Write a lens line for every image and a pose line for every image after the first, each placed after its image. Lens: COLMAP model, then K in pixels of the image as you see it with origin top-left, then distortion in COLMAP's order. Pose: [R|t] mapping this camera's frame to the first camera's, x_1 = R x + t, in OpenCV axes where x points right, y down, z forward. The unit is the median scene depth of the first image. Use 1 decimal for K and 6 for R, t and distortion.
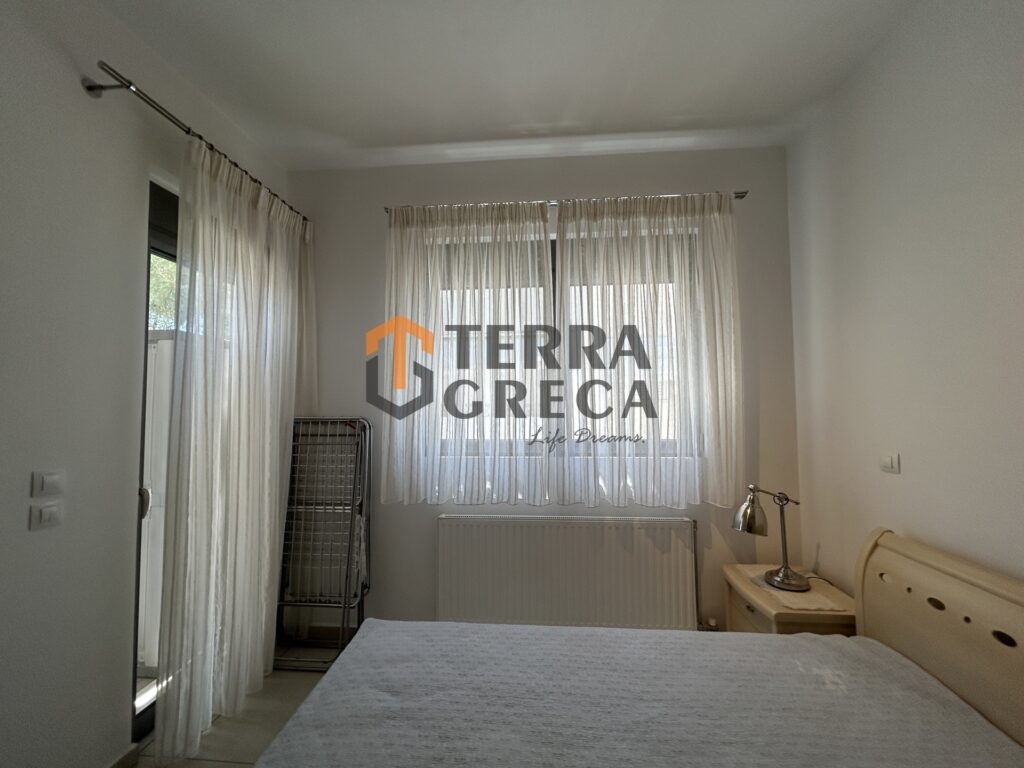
lens RADIAL K [[413.7, 0, 511.2], [0, 413.7, 382.5], [0, 0, 1]] dist [-0.001875, 0.001845]
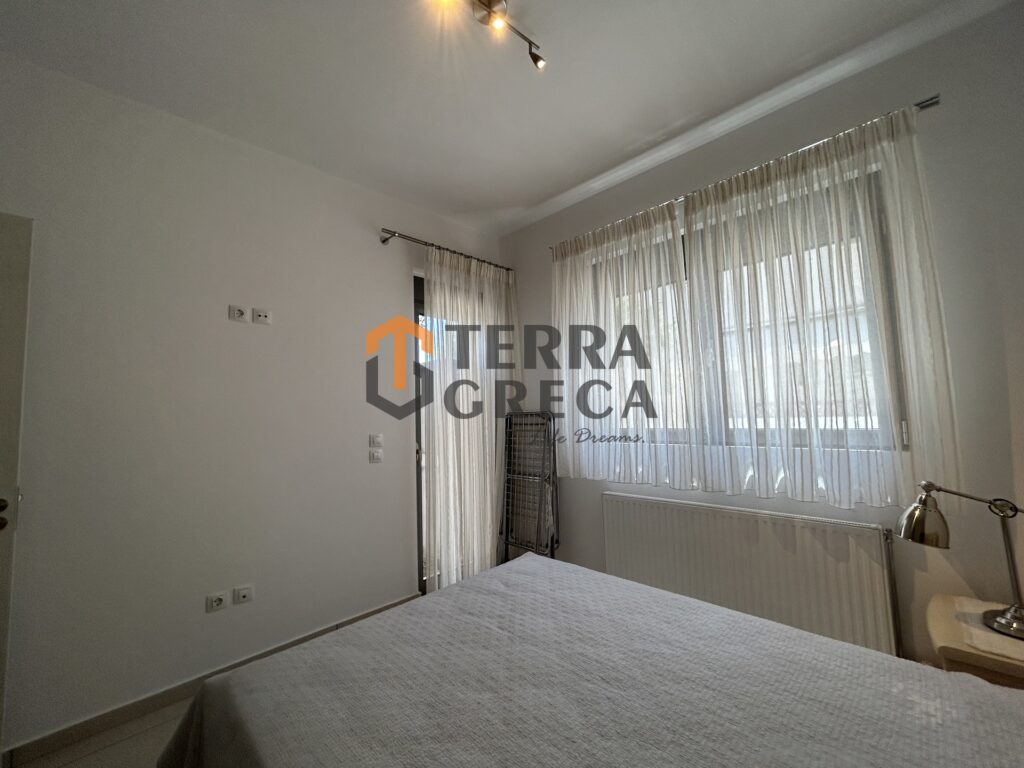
lens RADIAL K [[413.7, 0, 511.6], [0, 413.7, 383.4], [0, 0, 1]] dist [-0.001875, 0.001845]
pose [[0.763534, -0.064998, -0.642488, 0.481654], [0.056210, 0.997835, -0.034147, 0.045921], [0.643316, -0.010042, 0.765535, -0.085061]]
